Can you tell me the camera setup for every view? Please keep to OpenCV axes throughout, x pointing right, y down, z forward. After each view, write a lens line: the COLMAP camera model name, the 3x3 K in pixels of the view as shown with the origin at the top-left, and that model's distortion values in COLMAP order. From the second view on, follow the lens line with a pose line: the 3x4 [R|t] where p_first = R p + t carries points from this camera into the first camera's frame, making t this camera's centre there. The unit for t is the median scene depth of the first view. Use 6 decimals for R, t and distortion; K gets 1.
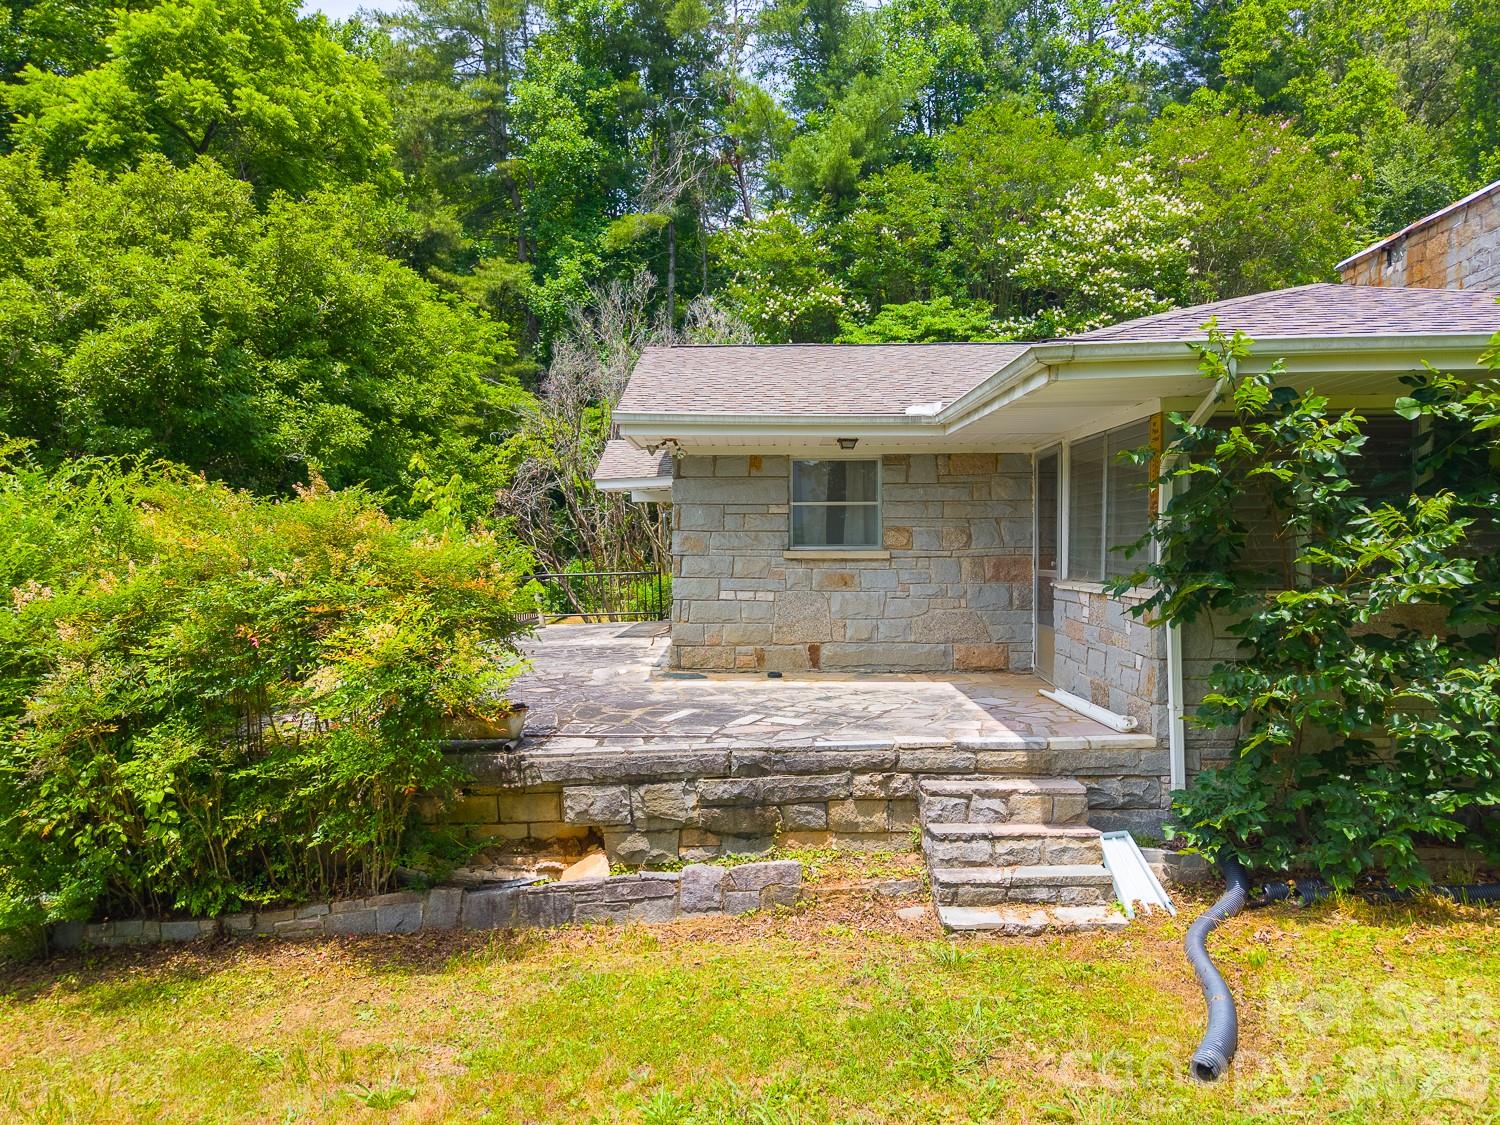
lens RADIAL K [[1008.5, 0, 745.7], [0, 1008.5, 550.5], [0, 0, 1]] dist [0.039633, -0.040543]
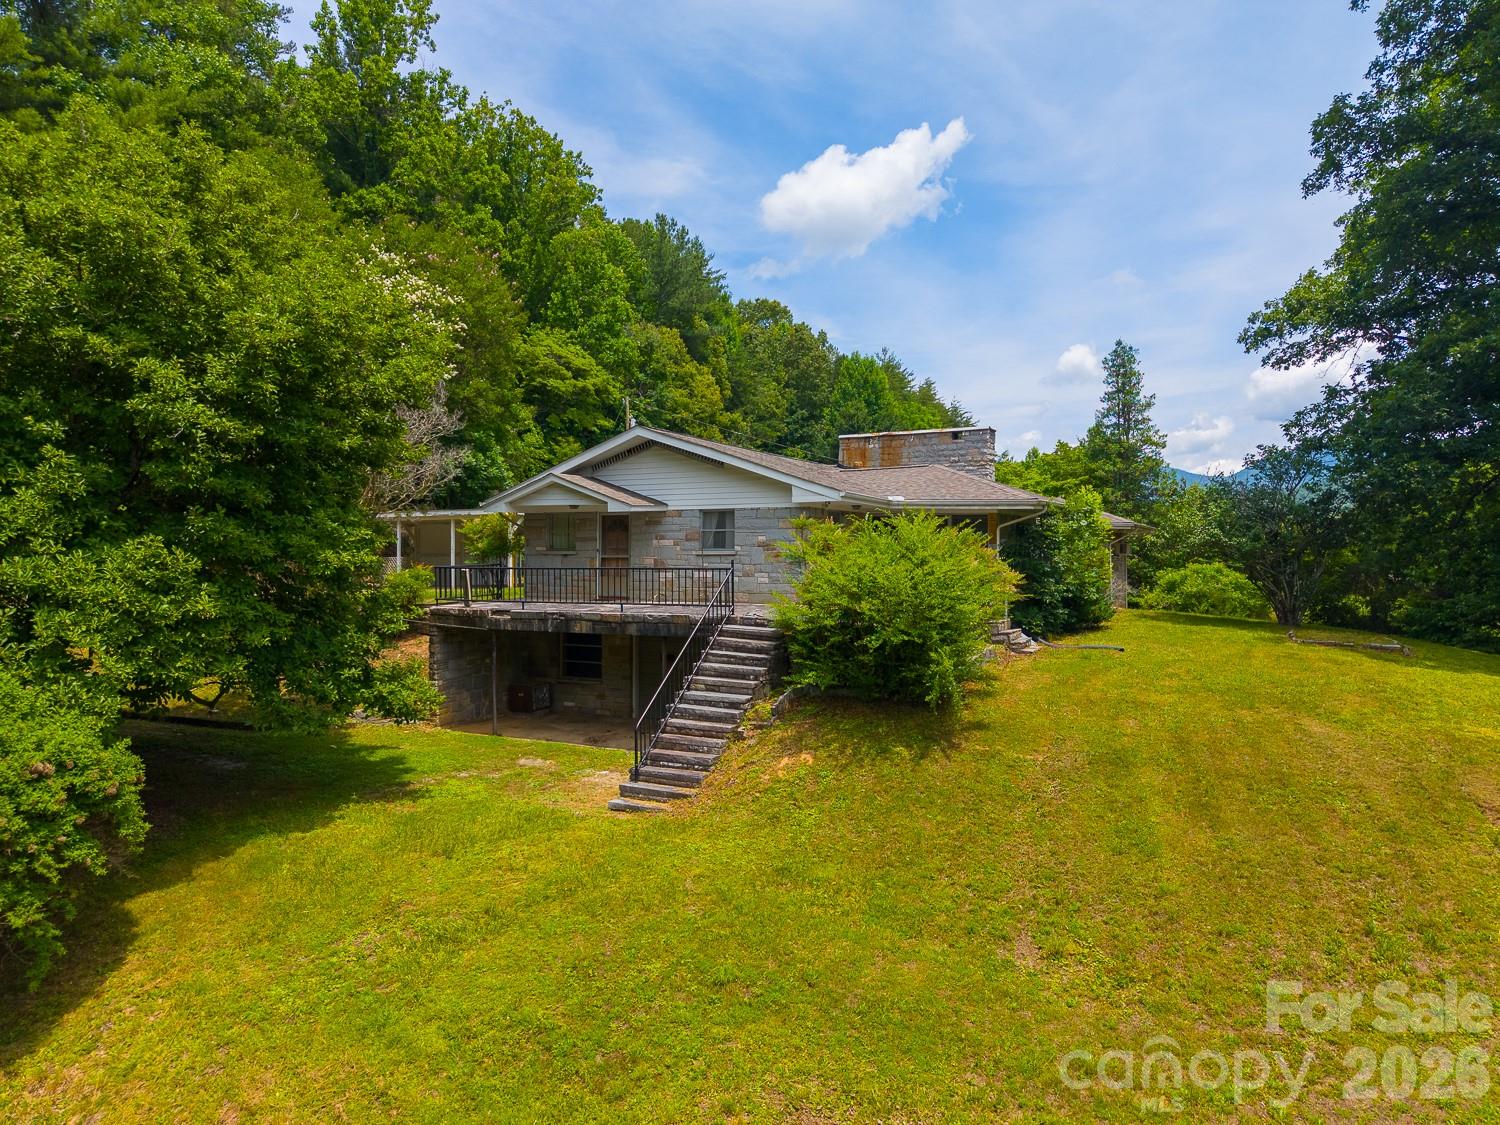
lens RADIAL K [[1008.5, 0, 751.9], [0, 1008.5, 562.2], [0, 0, 1]] dist [0.039633, -0.040543]
pose [[0.434720, 0.000531, 0.900566, -3.118419], [-0.010024, 0.999941, 0.004249, 0.025582], [-0.900510, -0.010874, 0.434699, 0.258427]]
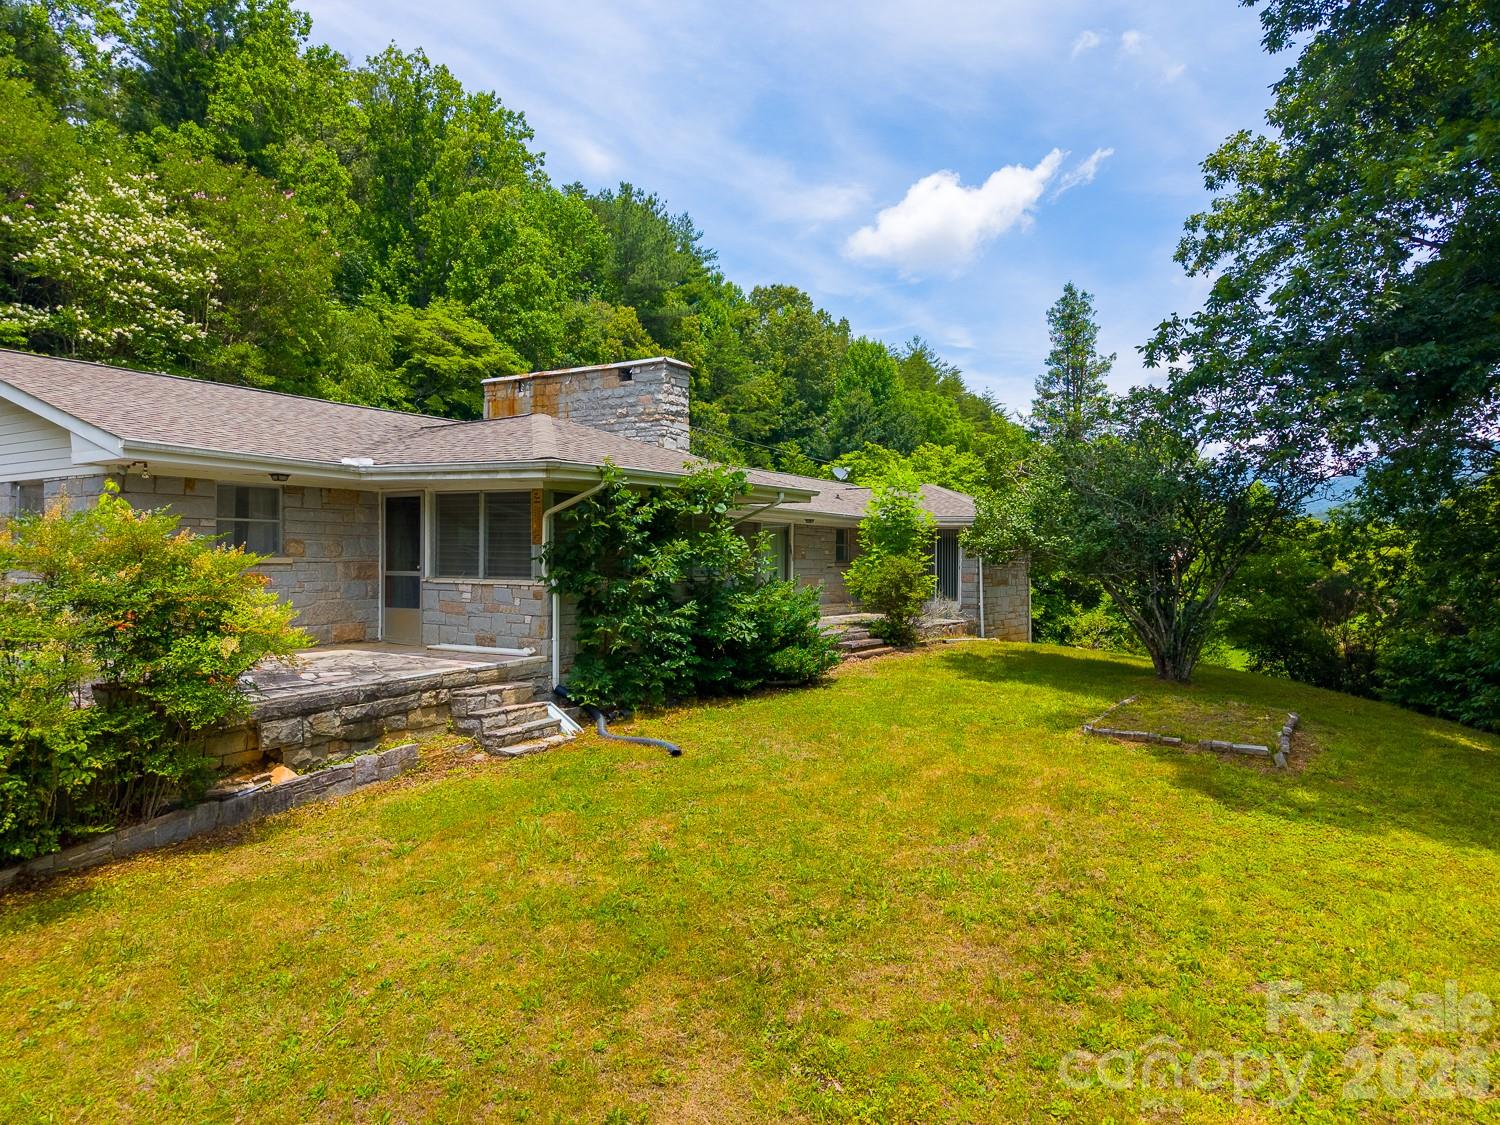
lens RADIAL K [[1008.5, 0, 750.1], [0, 1008.5, 555.9], [0, 0, 1]] dist [0.039633, -0.040543]
pose [[0.508680, 0.010655, 0.860890, -1.062355], [-0.011879, 0.999915, -0.005357, -0.002934], [-0.860874, -0.007501, 0.508763, -0.320249]]
